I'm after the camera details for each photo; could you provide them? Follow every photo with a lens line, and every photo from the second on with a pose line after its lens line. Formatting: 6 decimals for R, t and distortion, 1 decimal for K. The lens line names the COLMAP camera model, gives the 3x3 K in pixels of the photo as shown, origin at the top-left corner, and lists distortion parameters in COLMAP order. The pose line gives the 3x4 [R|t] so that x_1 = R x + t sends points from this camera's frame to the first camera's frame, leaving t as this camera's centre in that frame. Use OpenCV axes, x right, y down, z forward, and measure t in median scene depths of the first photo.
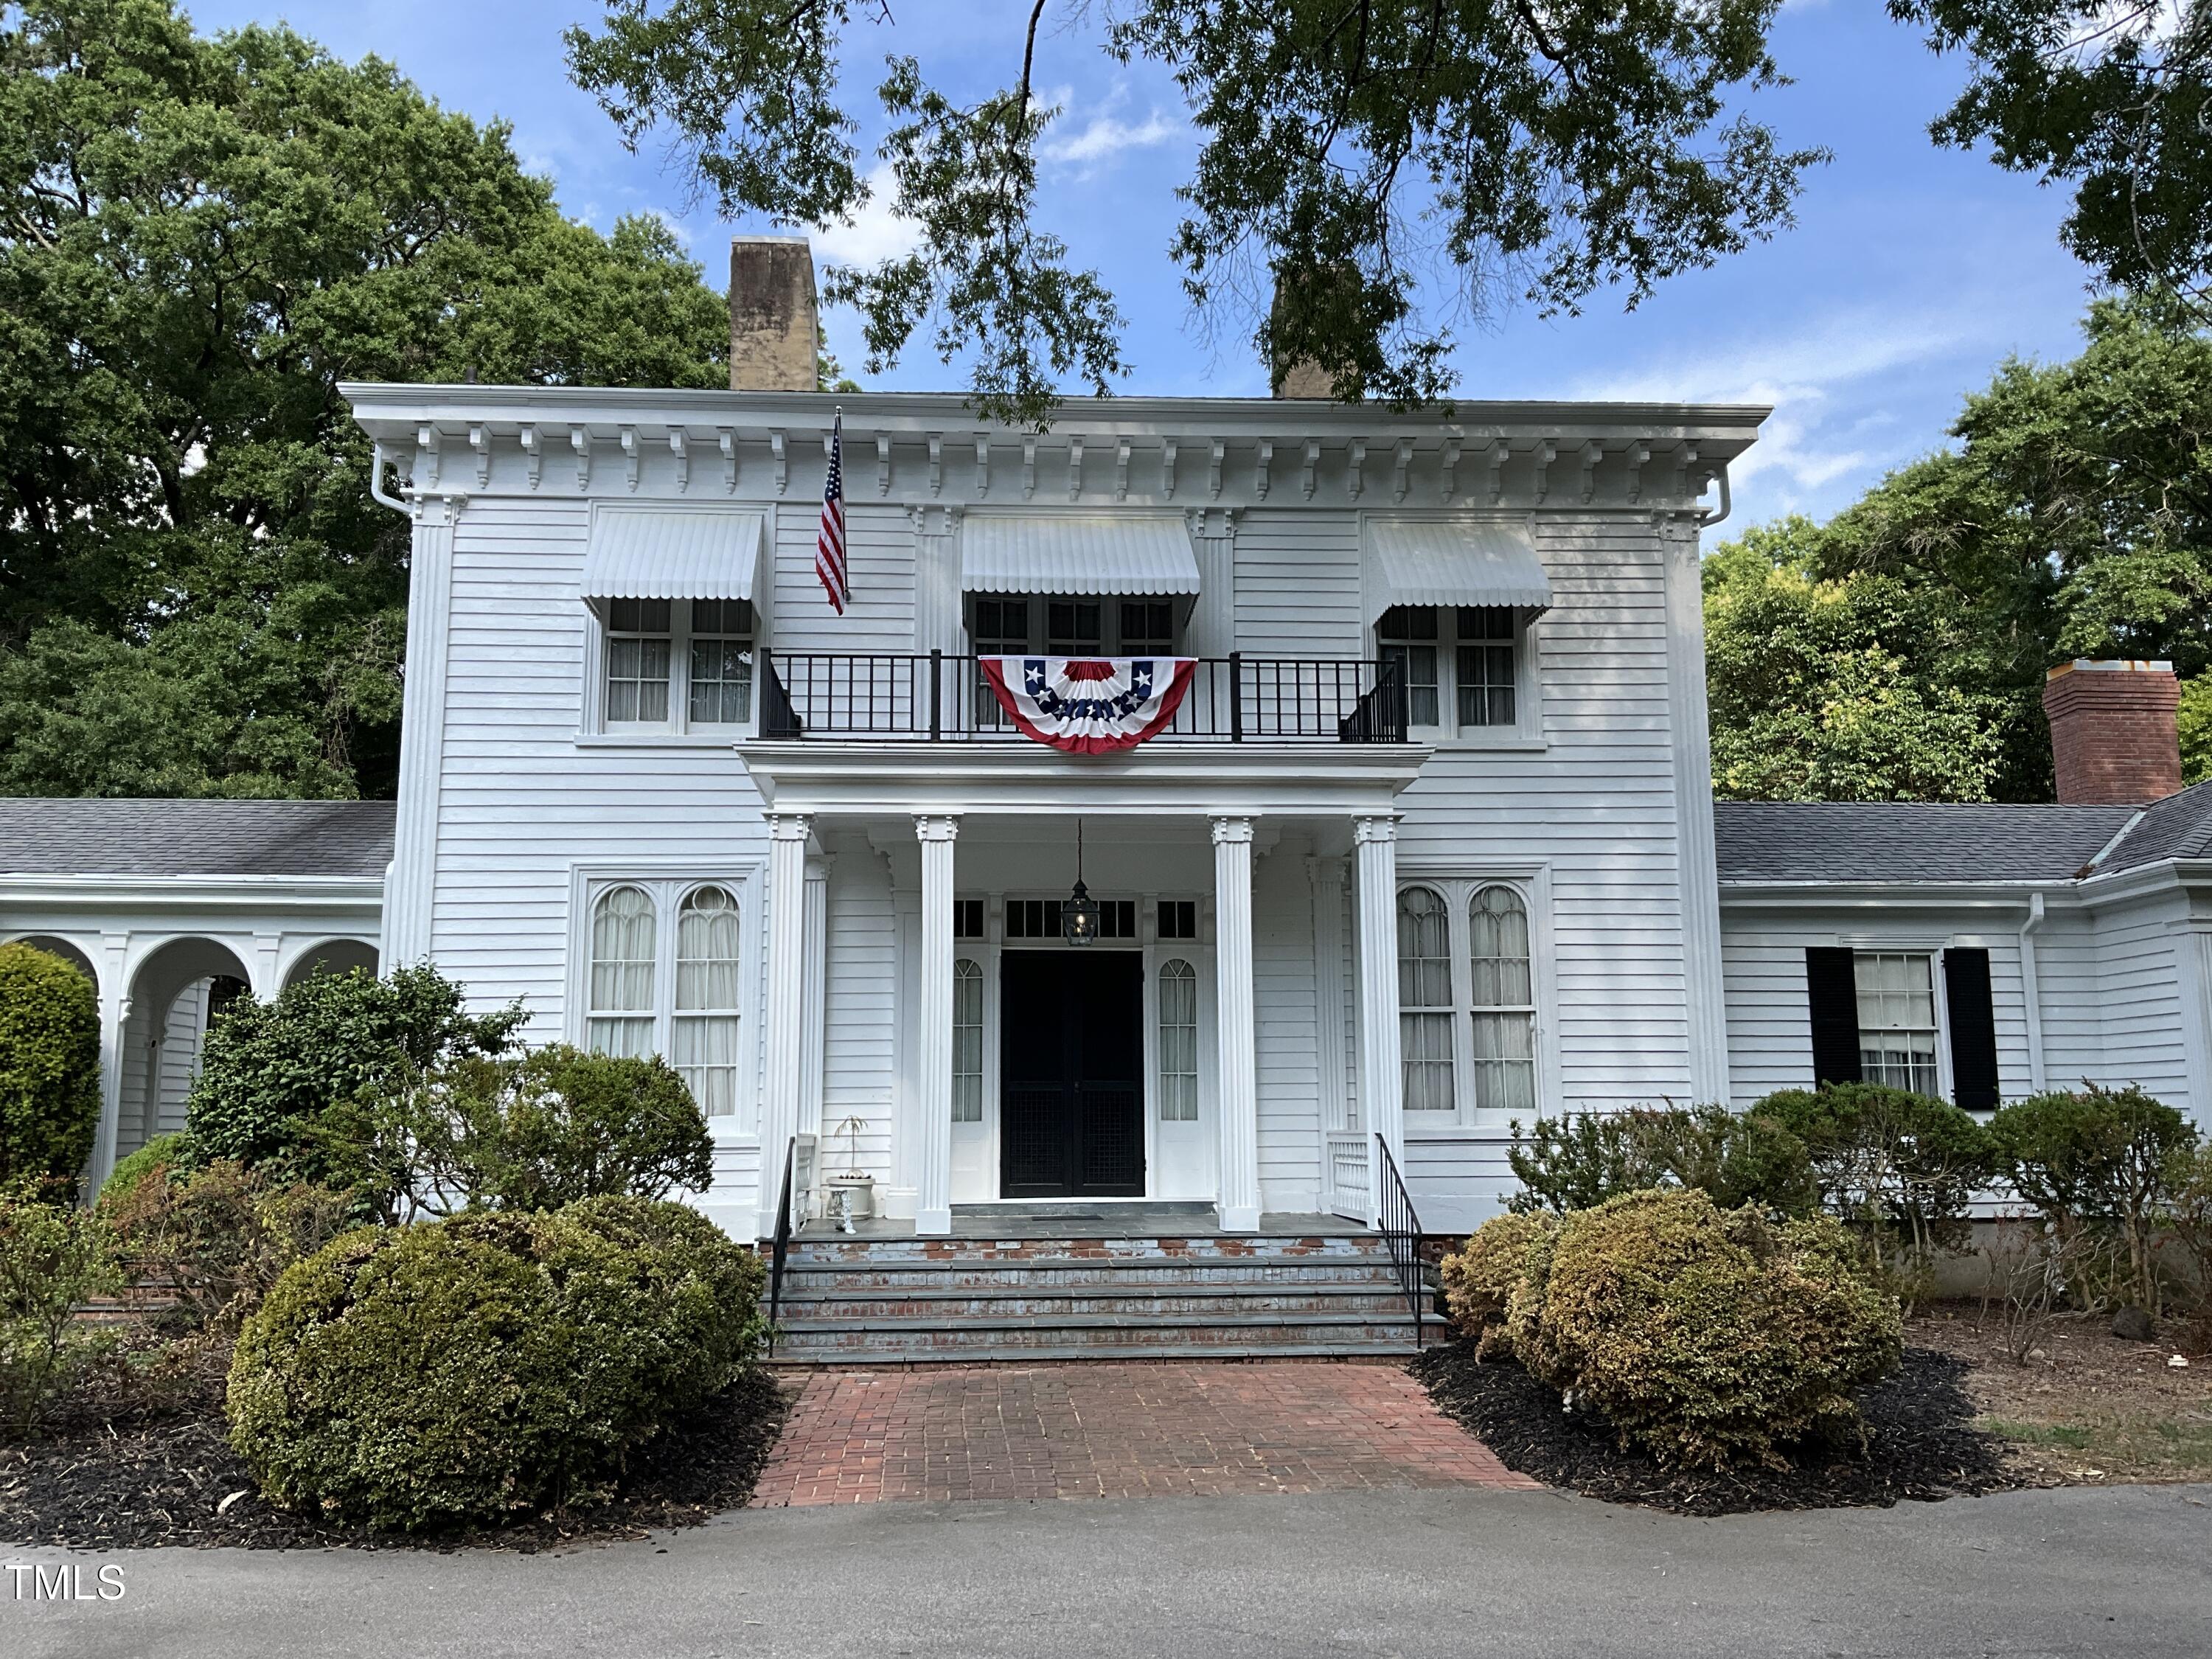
lens RADIAL K [[1830.4, 0, 1092.6], [0, 1830.4, 833.1], [0, 0, 1]] dist [0.068579, -0.128773]
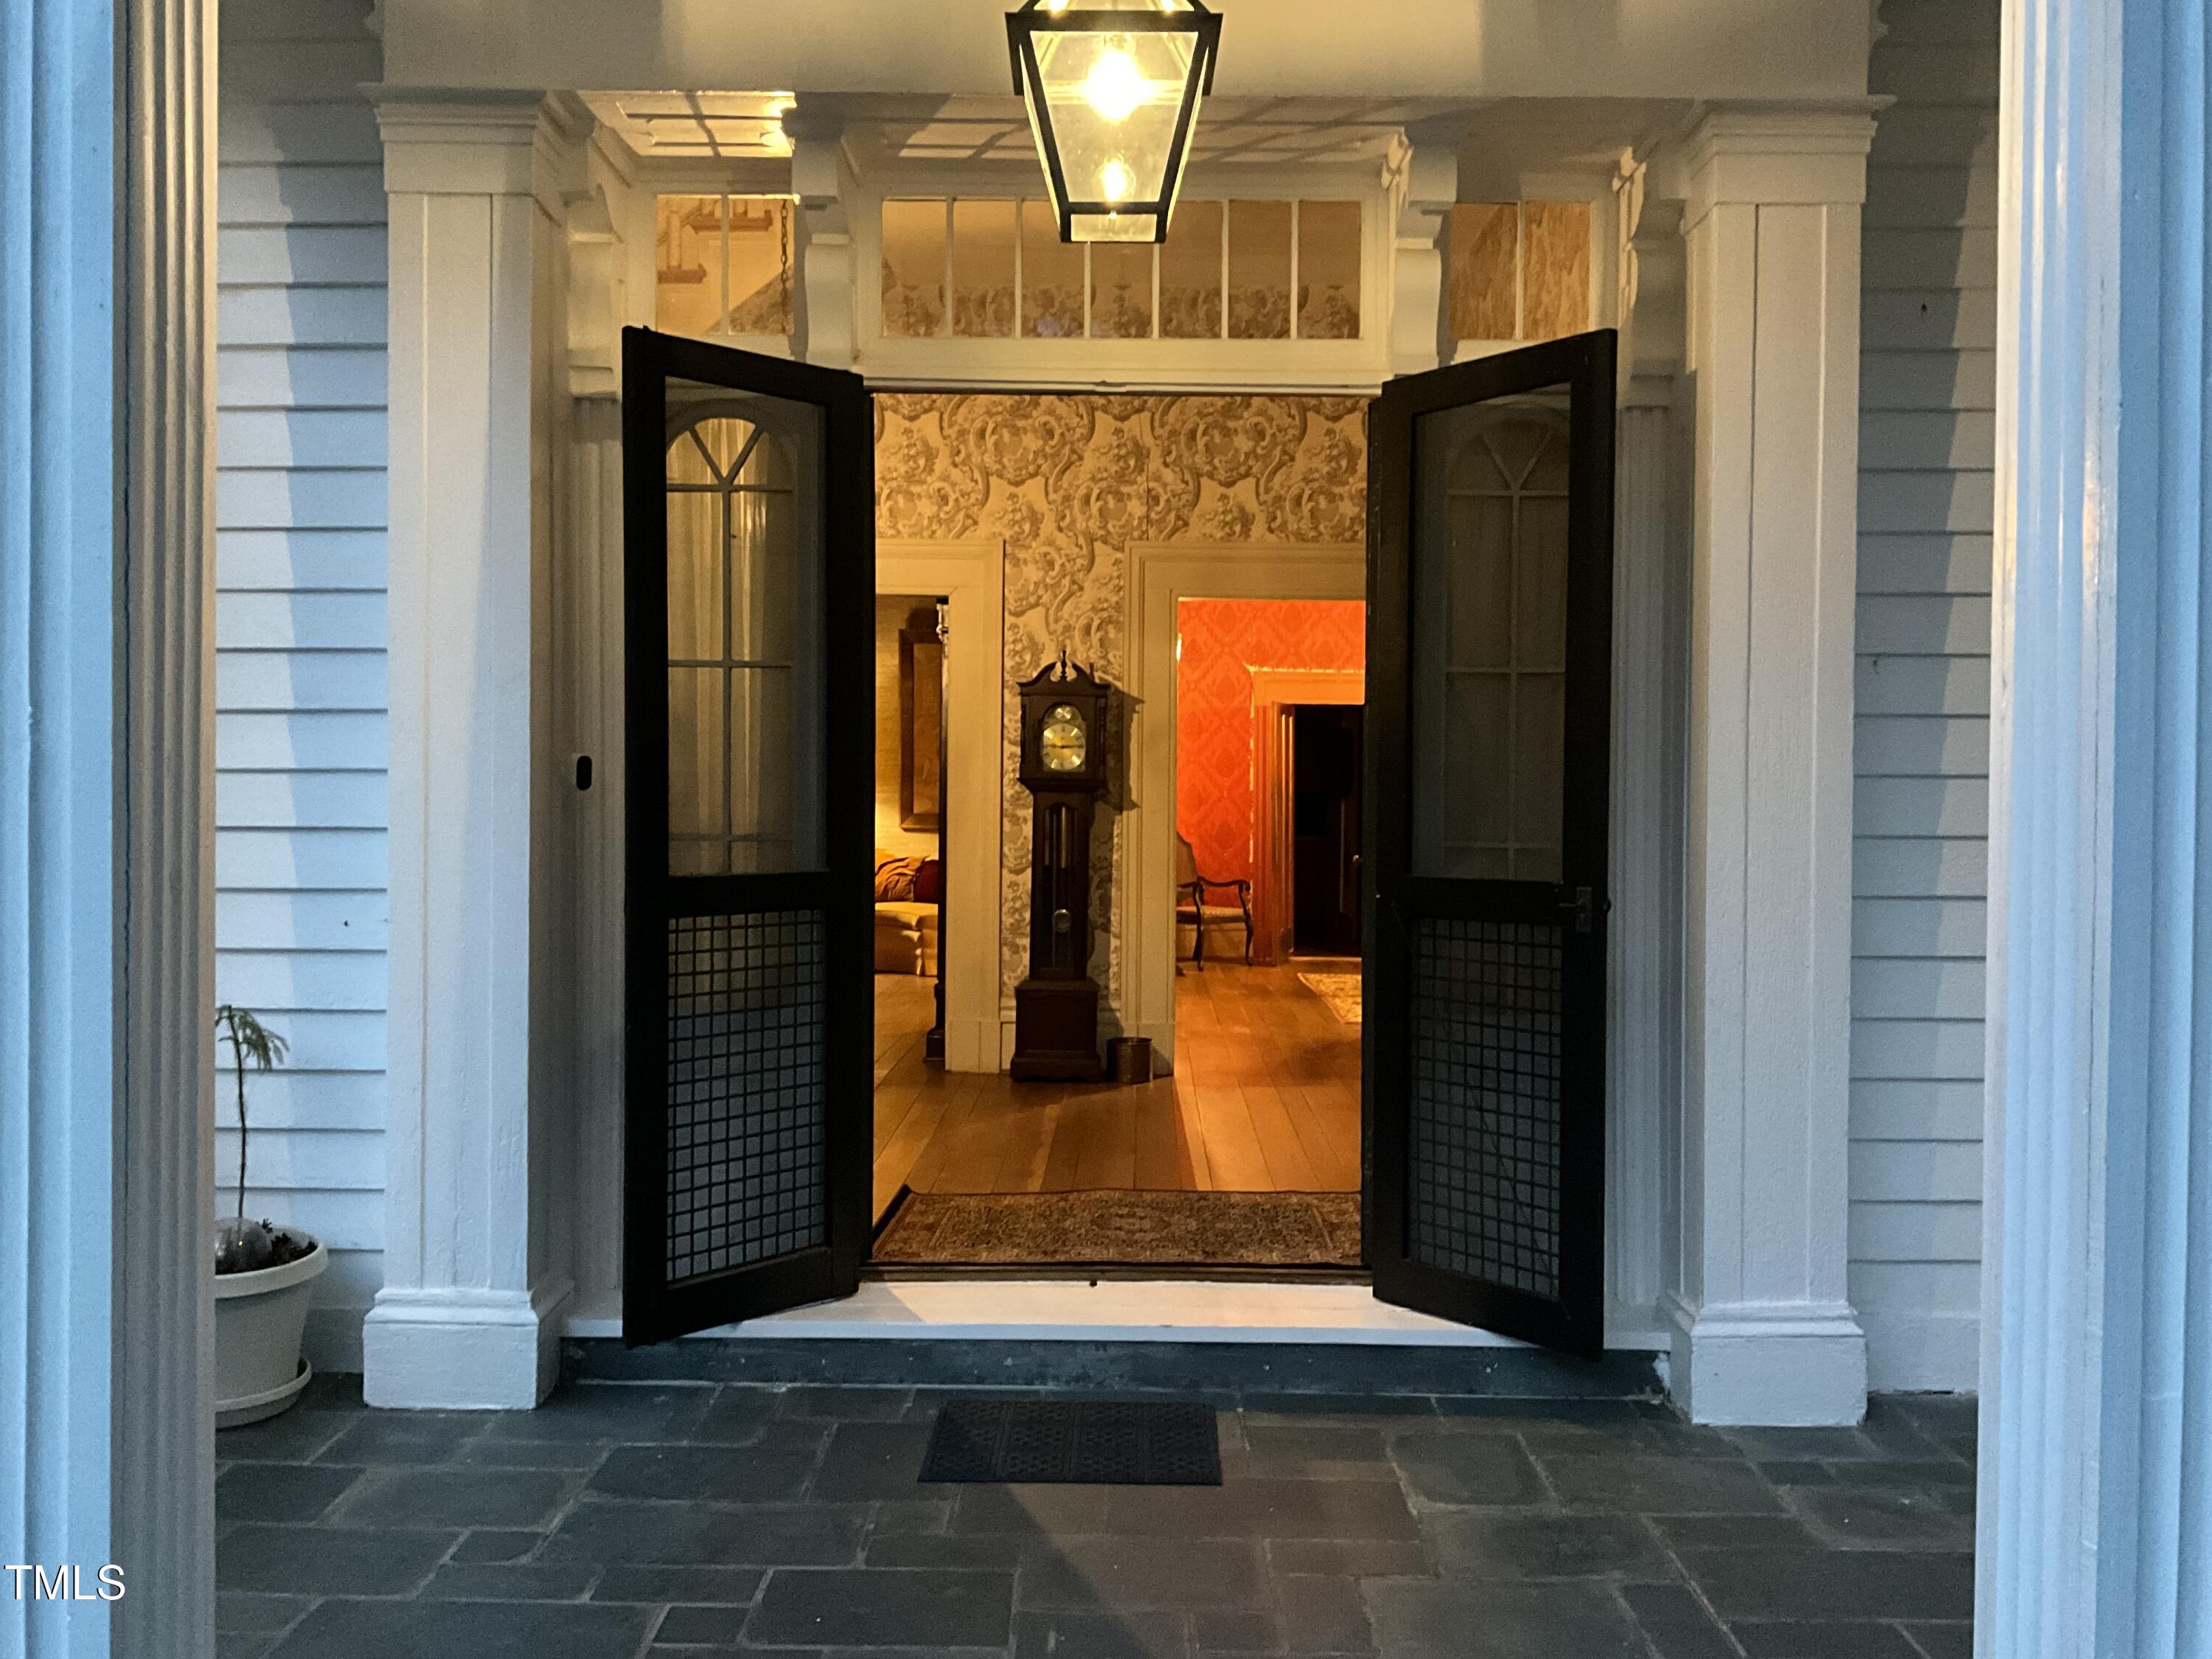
lens RADIAL K [[1858.2, 0, 1106.0], [0, 1858.2, 829.5], [0, 0, 1]] dist [0.162929, -0.334391]
pose [[0.996963, 0.011864, -0.076970, 0.008267], [0.001666, 0.984851, 0.173394, 0.084597], [0.077861, -0.172995, 0.981840, 0.761183]]
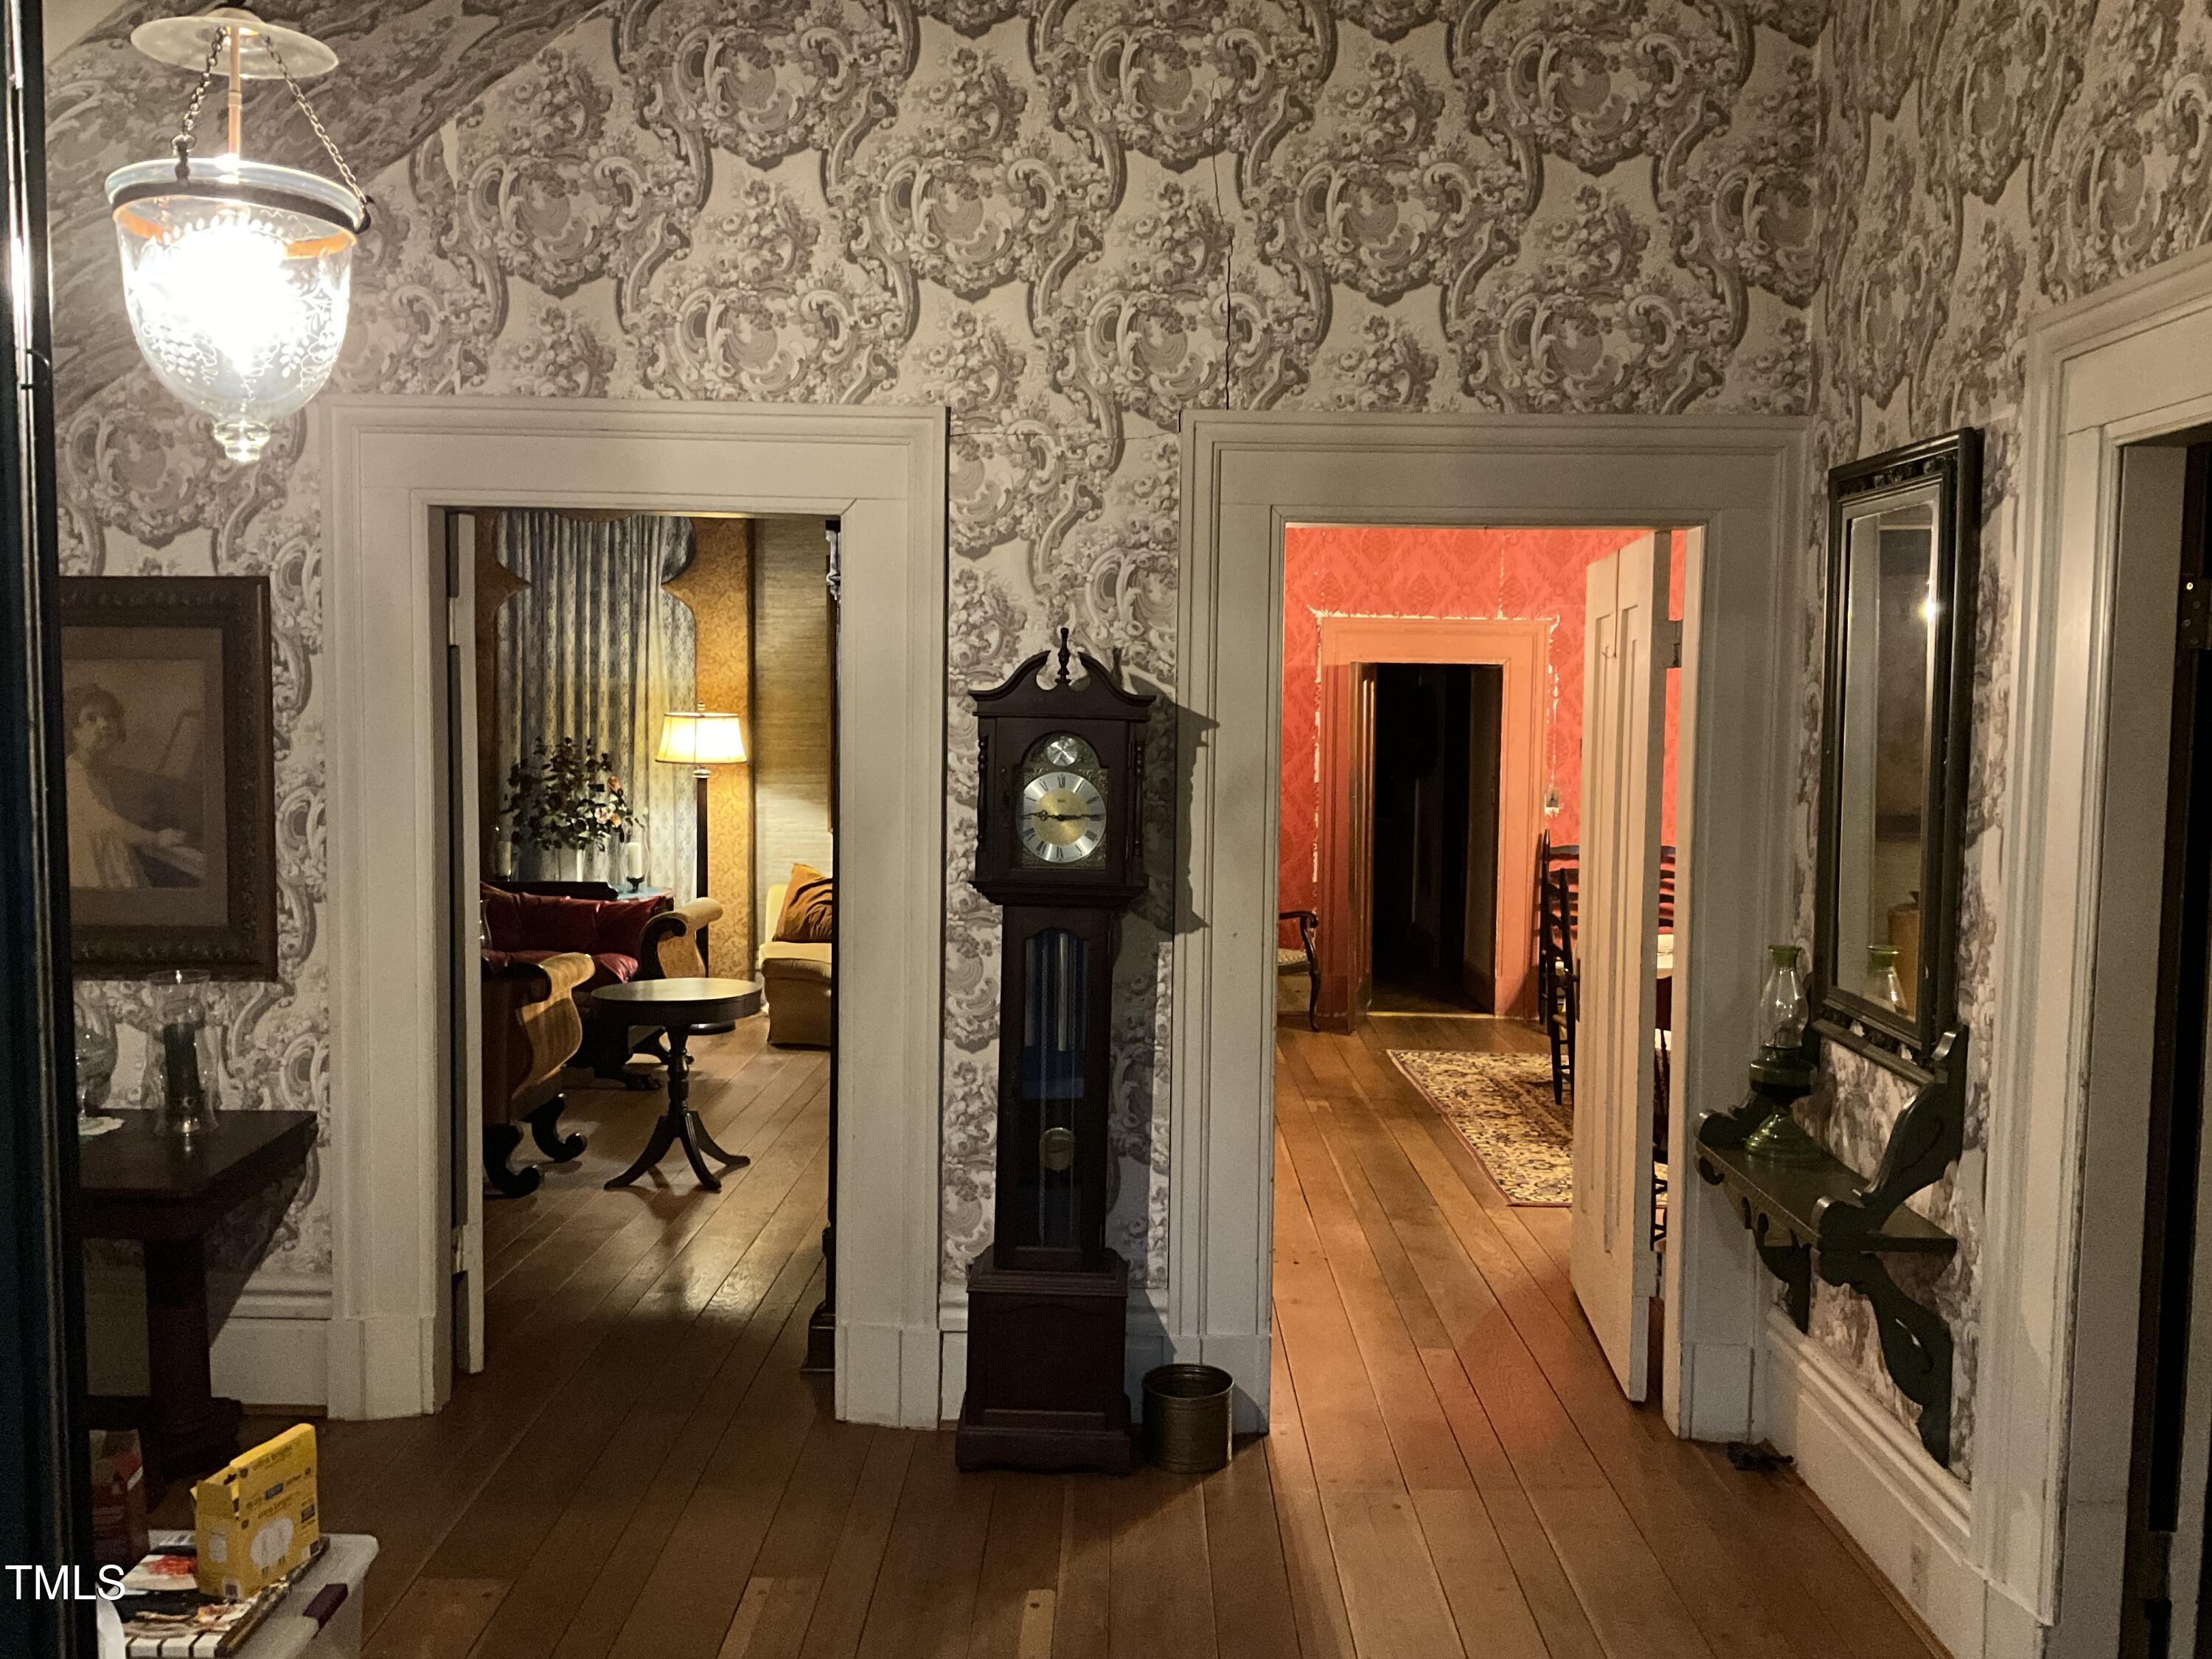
lens RADIAL K [[1858.2, 0, 1106.0], [0, 1858.2, 829.5], [0, 0, 1]] dist [0.162929, -0.334391]
pose [[0.997318, 0.019957, -0.070421, -0.017897], [-0.004004, 0.975549, 0.219746, 0.095031], [0.073085, -0.218875, 0.973012, 1.006737]]
